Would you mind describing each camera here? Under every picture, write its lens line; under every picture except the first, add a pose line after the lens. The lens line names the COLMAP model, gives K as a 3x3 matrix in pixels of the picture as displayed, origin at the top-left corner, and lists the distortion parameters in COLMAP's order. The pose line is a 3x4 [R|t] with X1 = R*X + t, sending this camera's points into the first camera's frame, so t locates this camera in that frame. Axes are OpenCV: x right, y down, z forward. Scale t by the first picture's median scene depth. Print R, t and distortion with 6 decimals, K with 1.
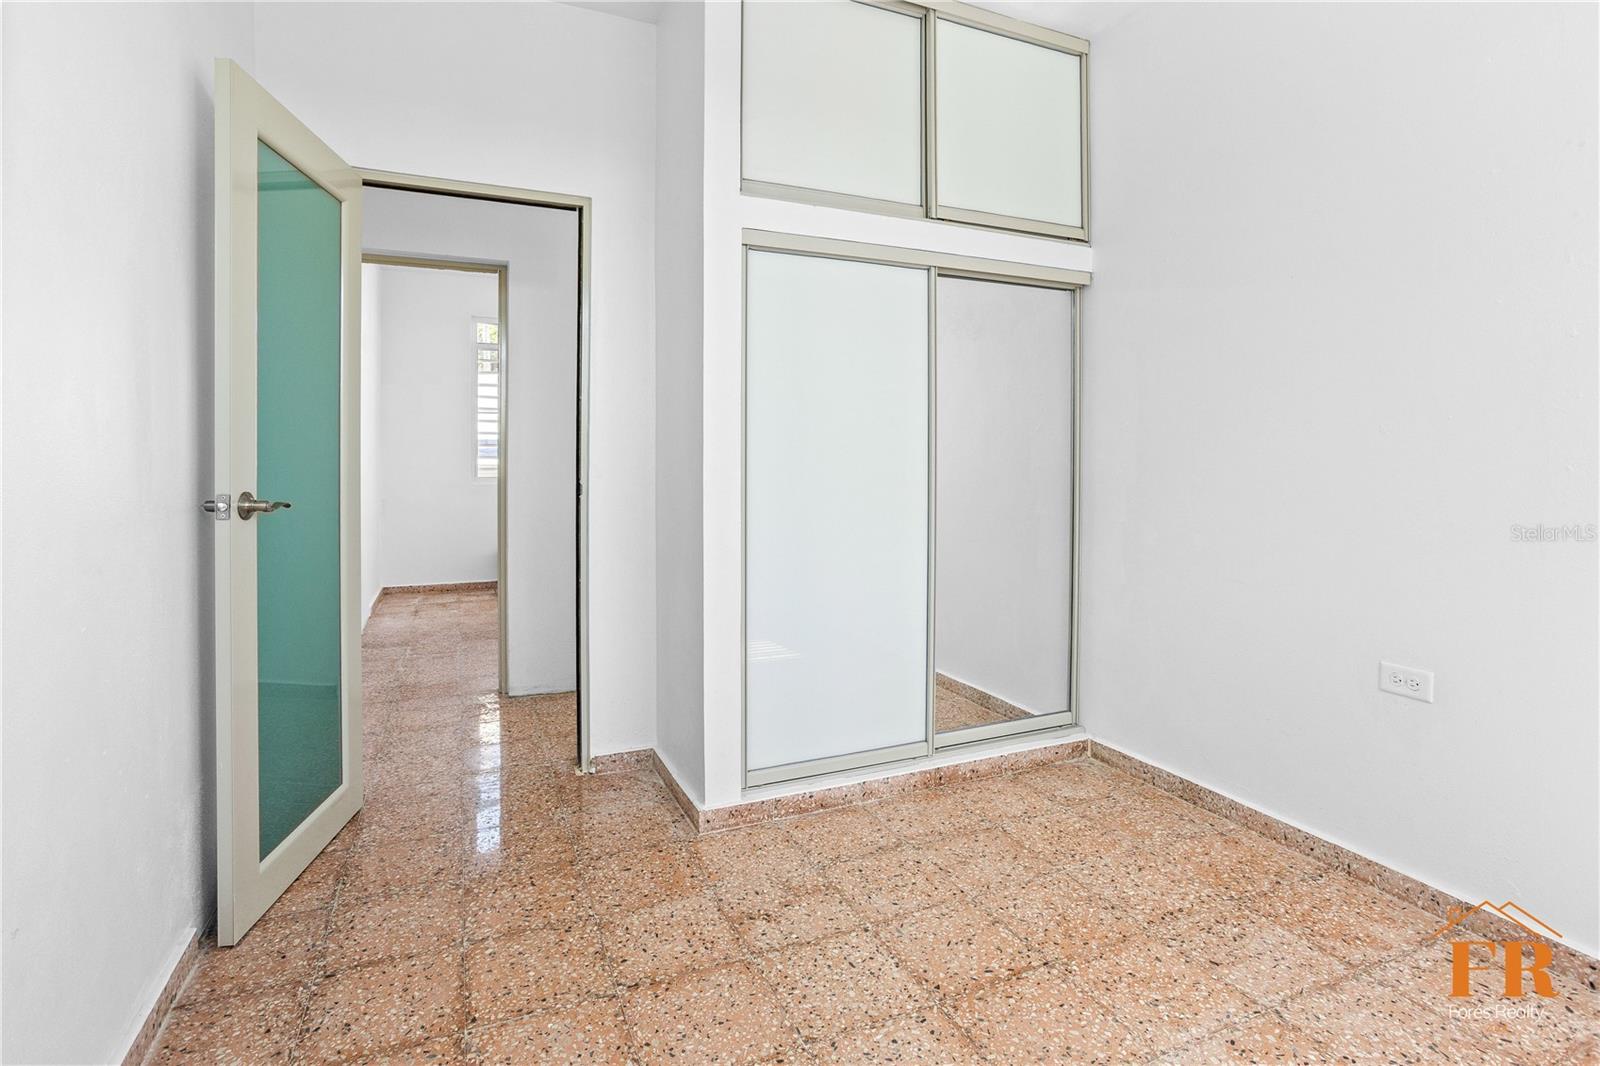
lens RADIAL K [[793.9, 0, 799.5], [0, 793.9, 454.5], [0, 0, 1]] dist [-0.000531, -0.000095]
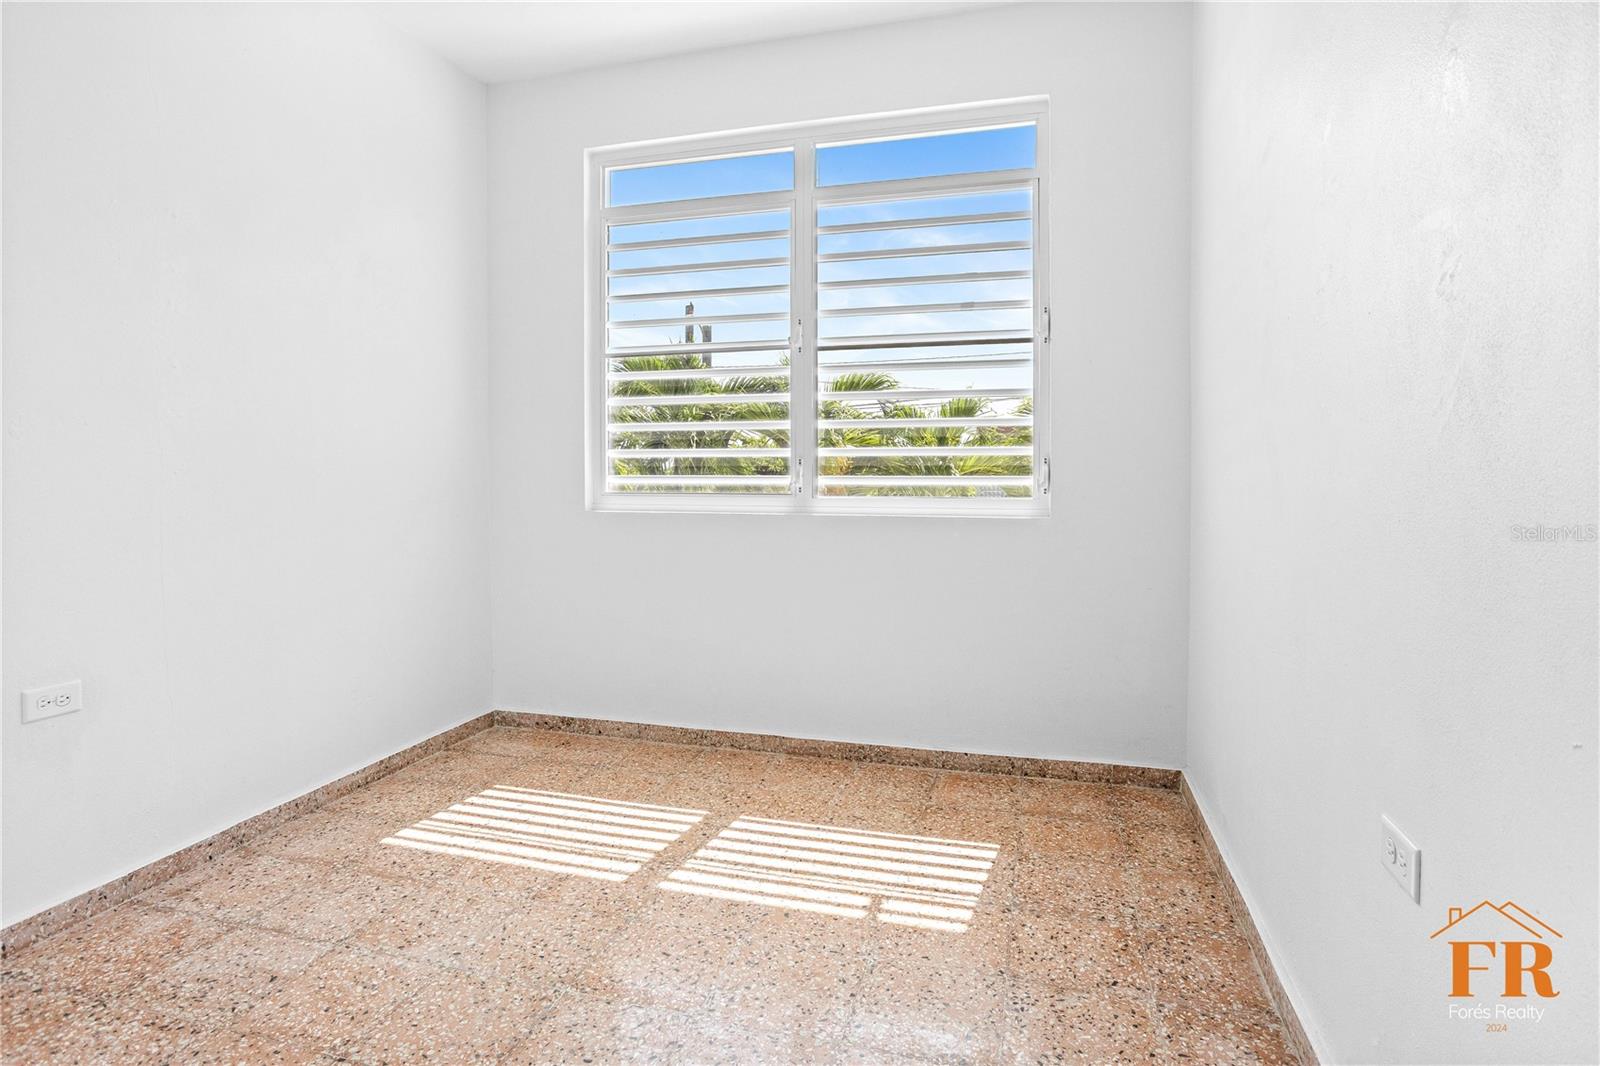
lens RADIAL K [[860.8, 0, 800.0], [0, 860.8, 533.0], [0, 0, 1]] dist [0.000246, 0.000207]
pose [[-0.758996, -0.050506, 0.649133, -0.590746], [0.004040, 0.996602, 0.082264, 0.009837], [-0.651083, 0.065061, -0.756213, 1.264569]]
